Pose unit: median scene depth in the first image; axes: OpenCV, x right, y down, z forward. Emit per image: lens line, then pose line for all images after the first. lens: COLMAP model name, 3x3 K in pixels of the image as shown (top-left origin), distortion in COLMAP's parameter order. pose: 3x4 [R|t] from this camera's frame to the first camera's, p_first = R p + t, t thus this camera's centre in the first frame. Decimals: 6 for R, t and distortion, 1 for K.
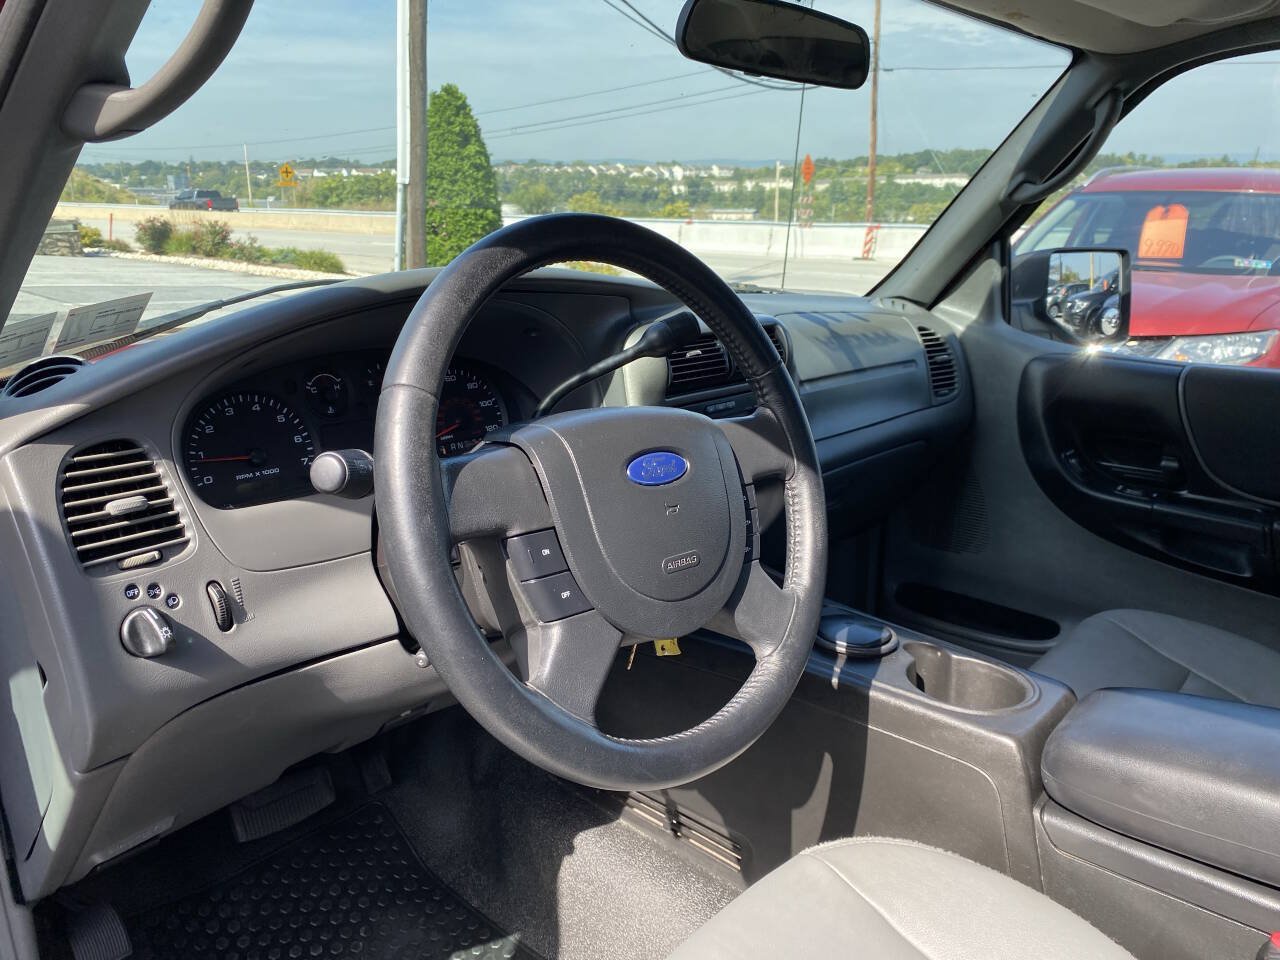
lens RADIAL K [[974.6, 0, 642.8], [0, 974.6, 490.5], [0, 0, 1]] dist [0.019556, -0.017640]
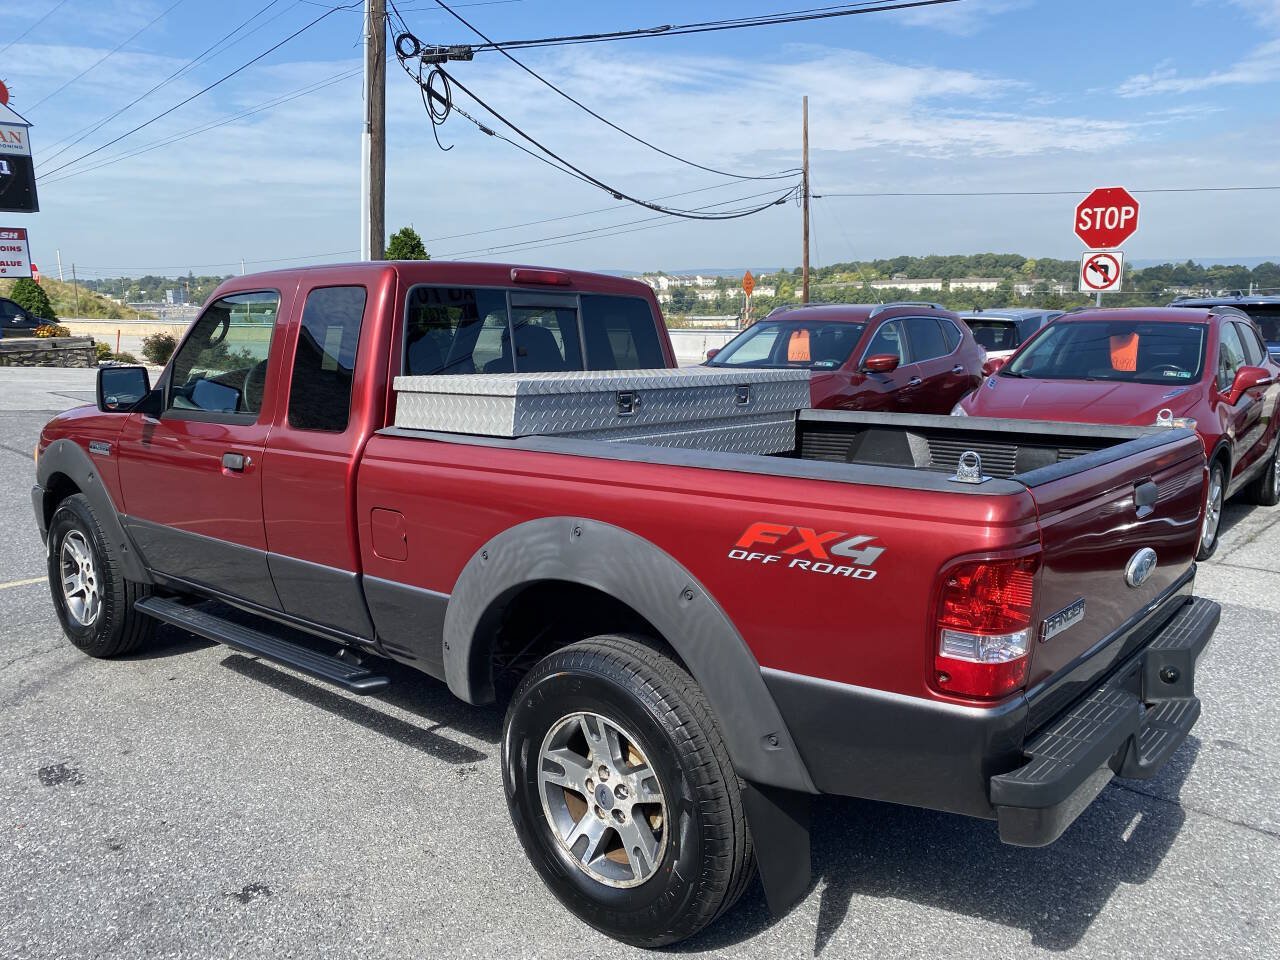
lens RADIAL K [[974.6, 0, 656.1], [0, 974.6, 498.6], [0, 0, 1]] dist [0.019556, -0.017640]
pose [[0.999683, -0.016067, 0.019393, 0.047891], [0.017835, 0.995346, -0.094703, 0.026857], [-0.017781, 0.095018, 0.995317, -0.112019]]
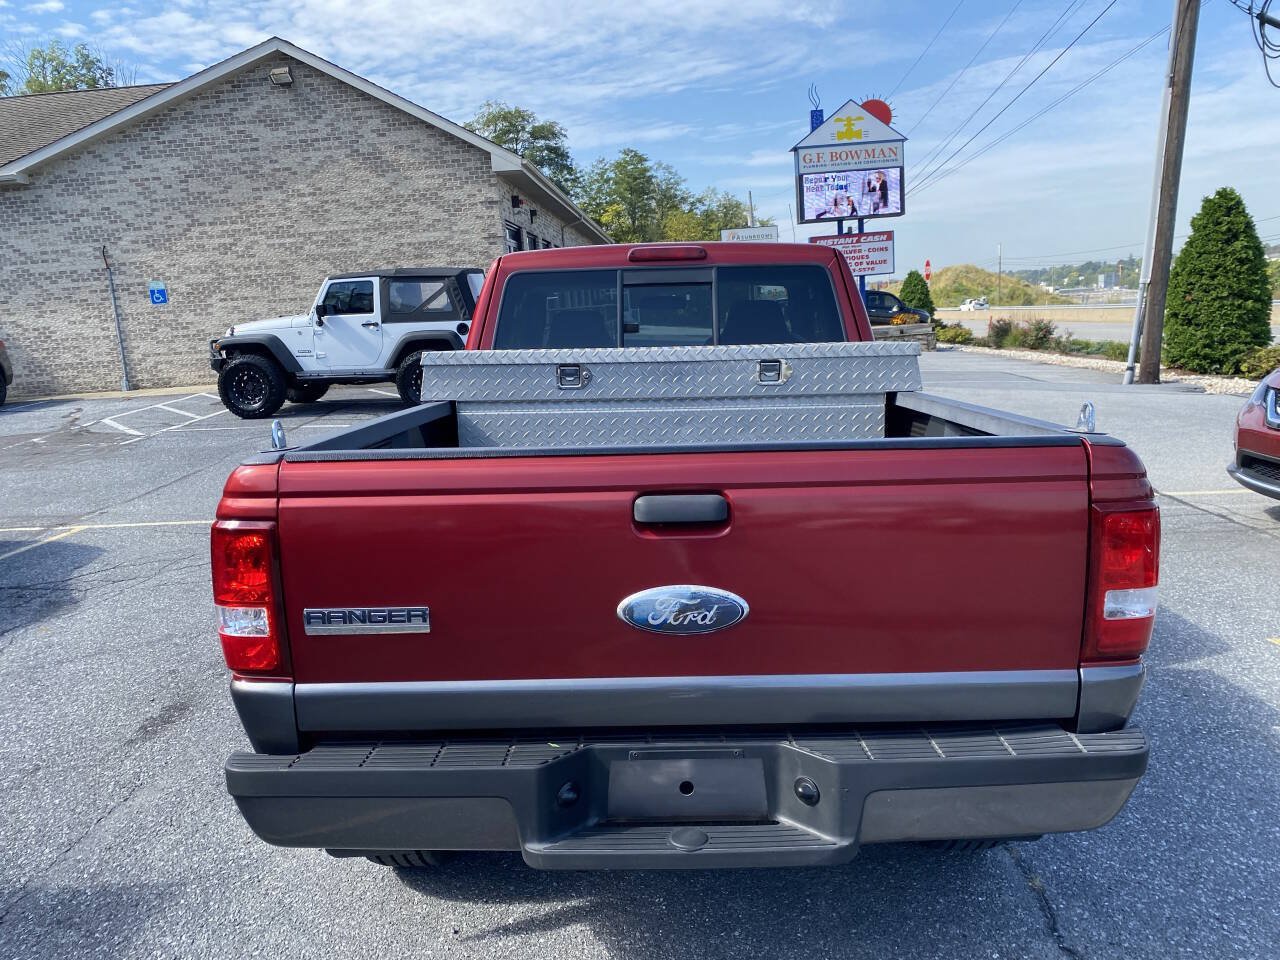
lens RADIAL K [[974.6, 0, 648.2], [0, 974.6, 500.1], [0, 0, 1]] dist [0.019556, -0.017640]
pose [[0.644738, 0.101634, -0.757617, 0.130543], [-0.164655, 0.986320, -0.007808, 0.019827], [0.746459, 0.129779, 0.652653, -0.071974]]
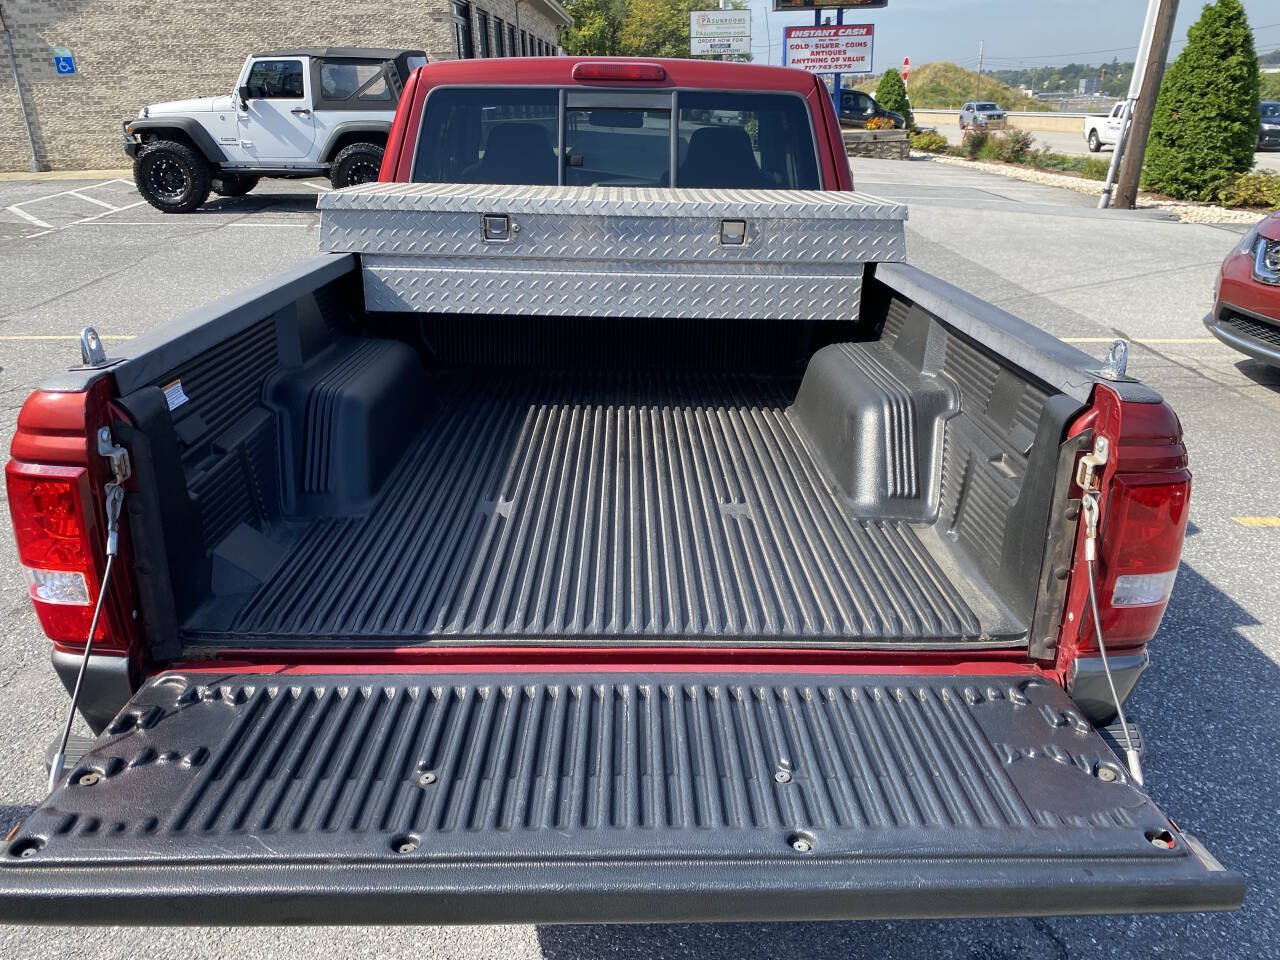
lens RADIAL K [[974.6, 0, 647.3], [0, 974.6, 480.1], [0, 0, 1]] dist [0.019556, -0.017640]
pose [[0.672310, 0.252972, -0.695704, 0.121576], [-0.197245, 0.967040, 0.161023, 0.012619], [0.713508, 0.028967, 0.700048, -0.063748]]
